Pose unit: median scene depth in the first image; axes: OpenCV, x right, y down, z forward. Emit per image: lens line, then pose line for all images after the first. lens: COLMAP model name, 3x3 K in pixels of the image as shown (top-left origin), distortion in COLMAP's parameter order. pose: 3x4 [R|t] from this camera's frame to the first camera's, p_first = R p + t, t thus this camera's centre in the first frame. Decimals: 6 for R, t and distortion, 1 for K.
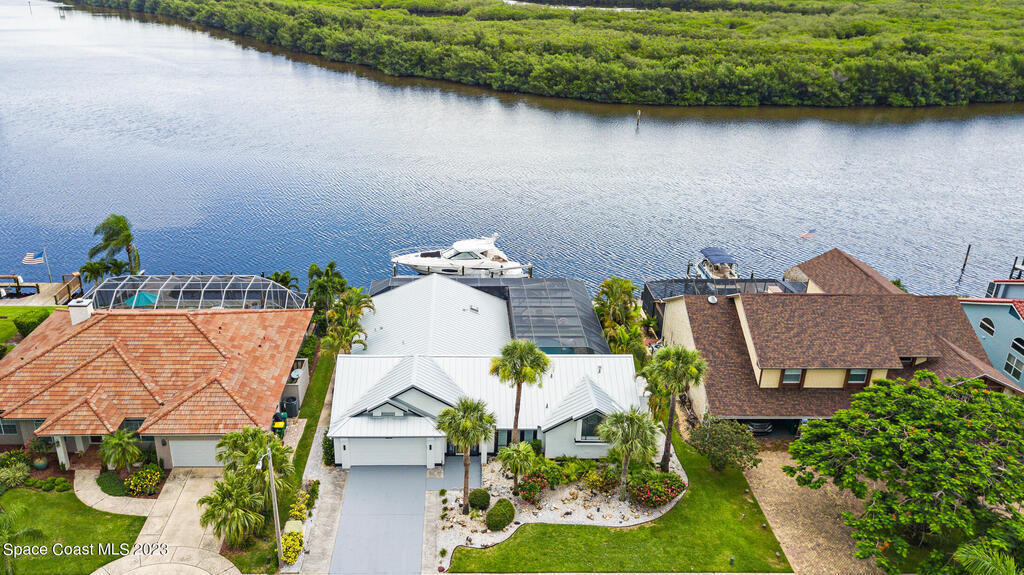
lens RADIAL K [[809.4, 0, 461.1], [0, 809.4, 285.1], [0, 0, 1]] dist [0.003889, 0.064762]
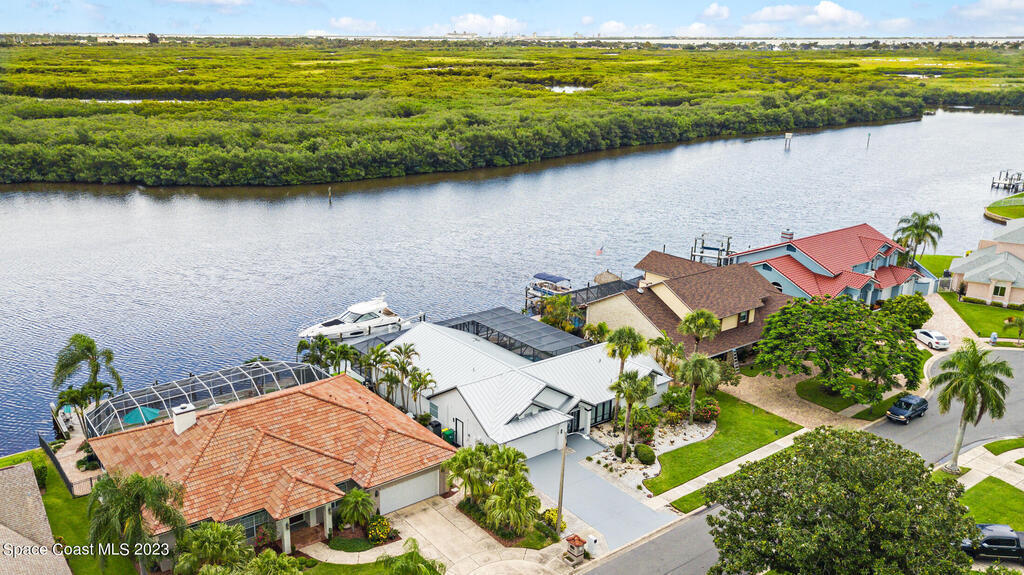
lens RADIAL K [[821.6, 0, 474.3], [0, 821.6, 289.9], [0, 0, 1]] dist [0.050253, -0.005505]
pose [[0.809263, -0.174191, 0.561026, -0.252254], [0.229501, 0.972877, -0.028983, -0.003002], [-0.540761, 0.152211, 0.827291, -0.009043]]
